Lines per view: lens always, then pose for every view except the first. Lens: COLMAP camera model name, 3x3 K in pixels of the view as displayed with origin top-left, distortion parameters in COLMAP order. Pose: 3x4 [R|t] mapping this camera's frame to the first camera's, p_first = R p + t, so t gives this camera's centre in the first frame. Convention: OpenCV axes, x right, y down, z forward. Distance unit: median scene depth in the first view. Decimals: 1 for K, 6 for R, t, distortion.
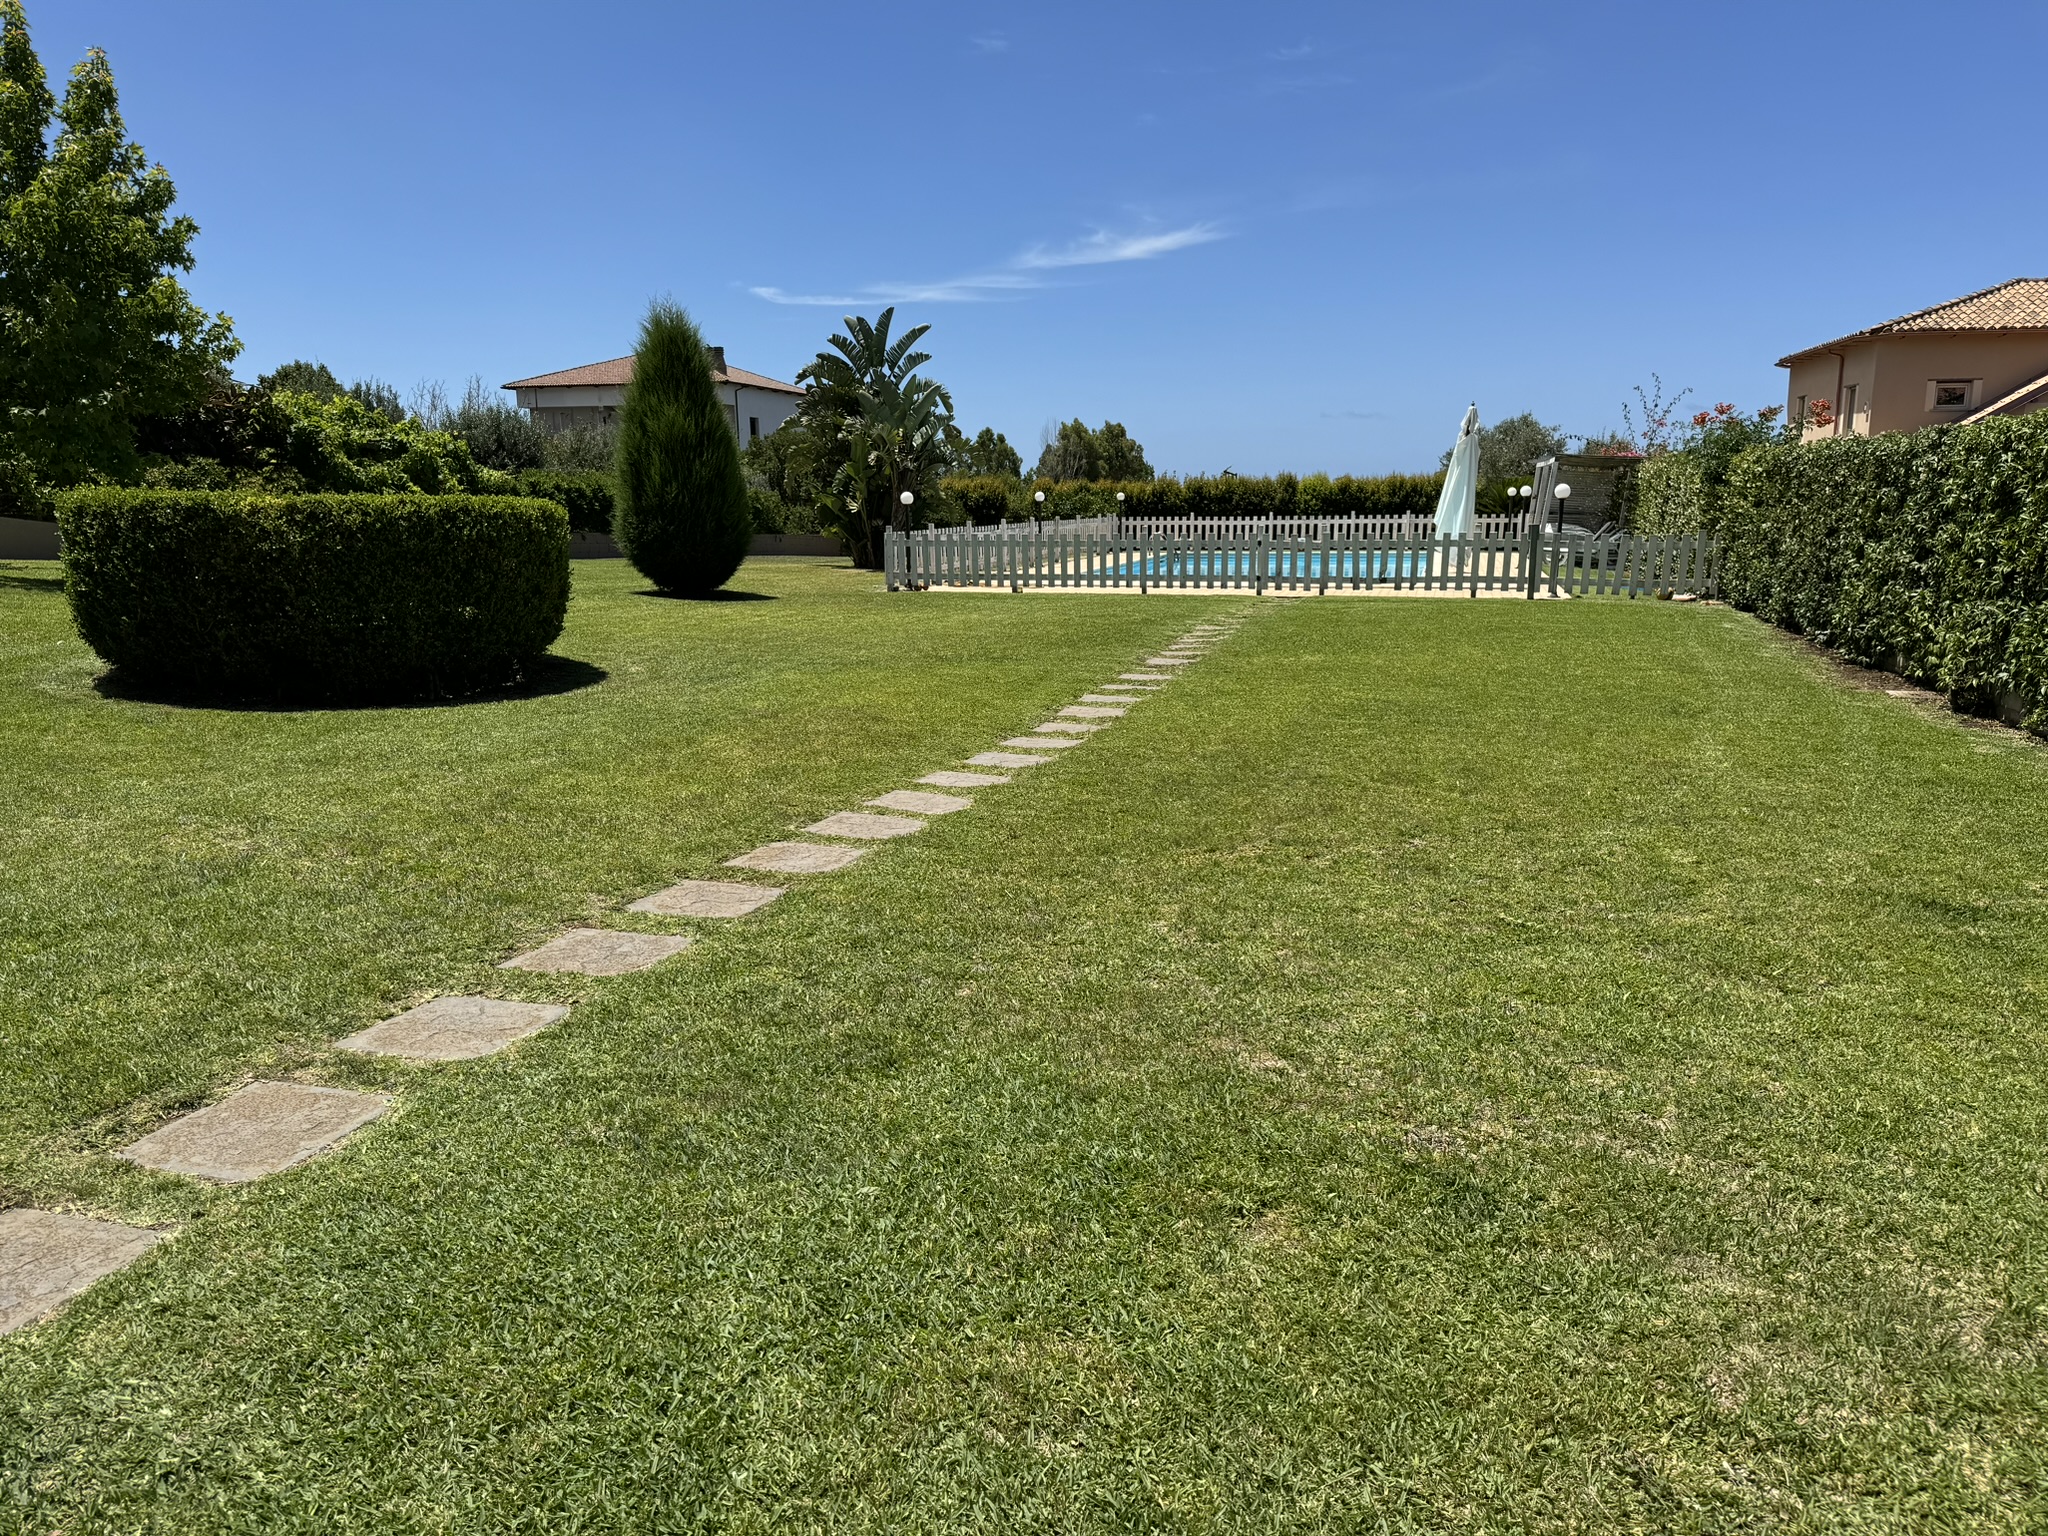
lens RADIAL K [[1421.0, 0, 1019.3], [0, 1421.0, 757.4], [0, 0, 1]] dist [0.201939, -0.427282]
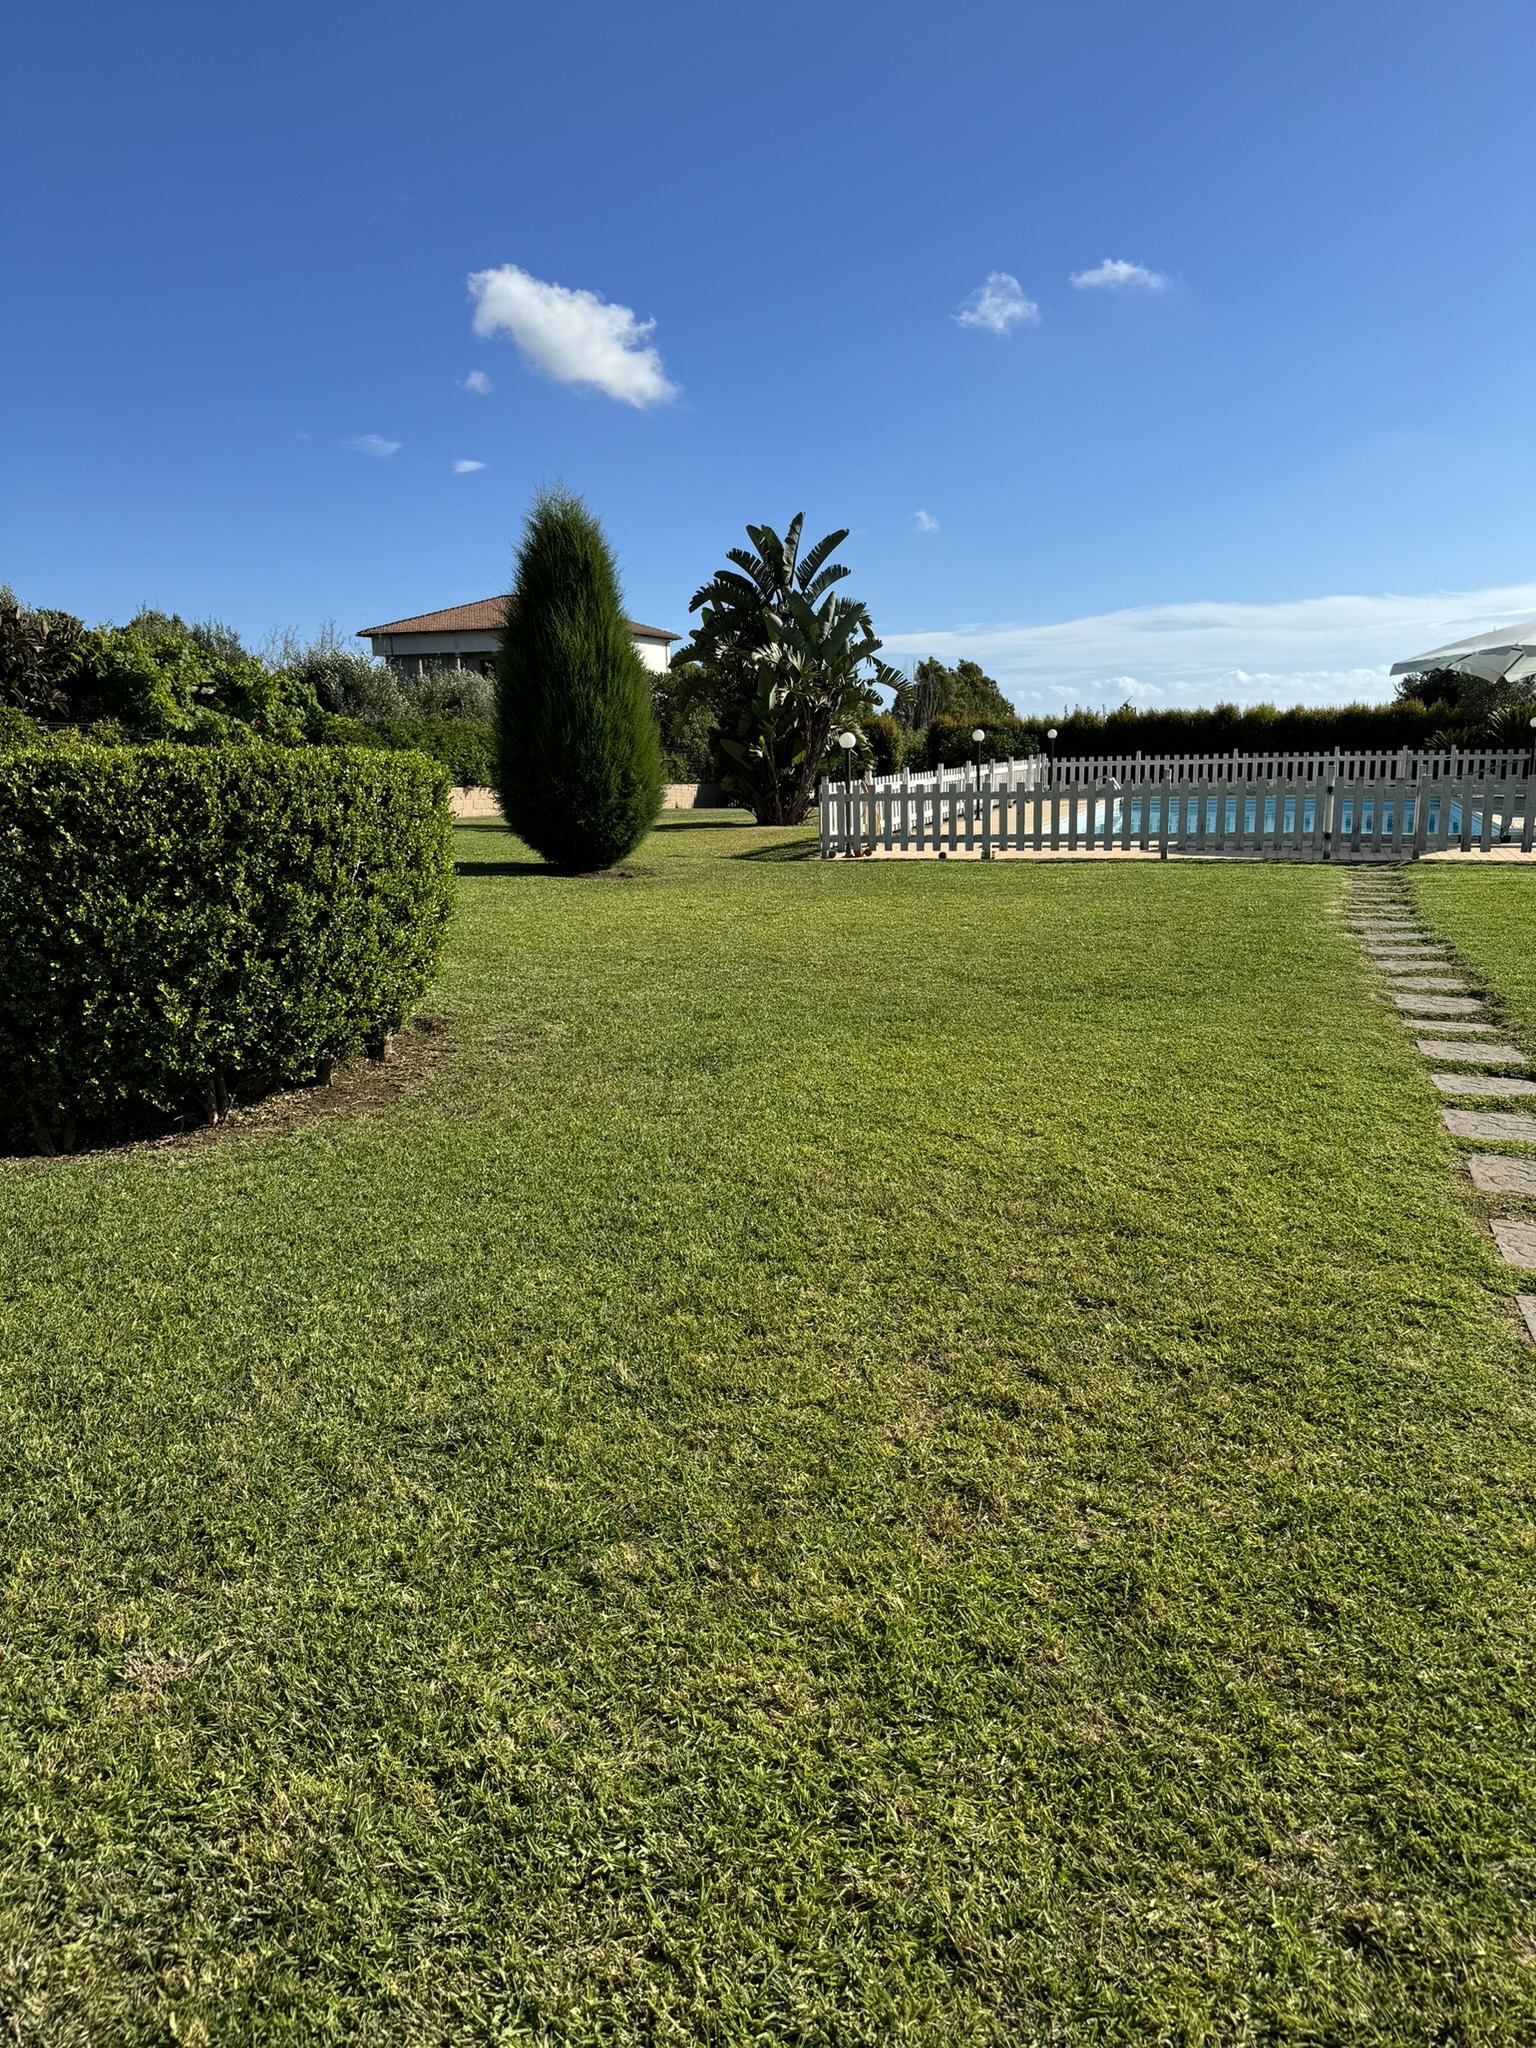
lens RADIAL K [[1421.0, 0, 768.0], [0, 1421.0, 1024.0], [0, 0, 1]] dist [0.201939, -0.427282]
pose [[0.997690, -0.002647, -0.067883, -0.052339], [0.003703, 0.999874, 0.015442, -0.027811], [0.067833, -0.015658, 0.997574, 0.153938]]
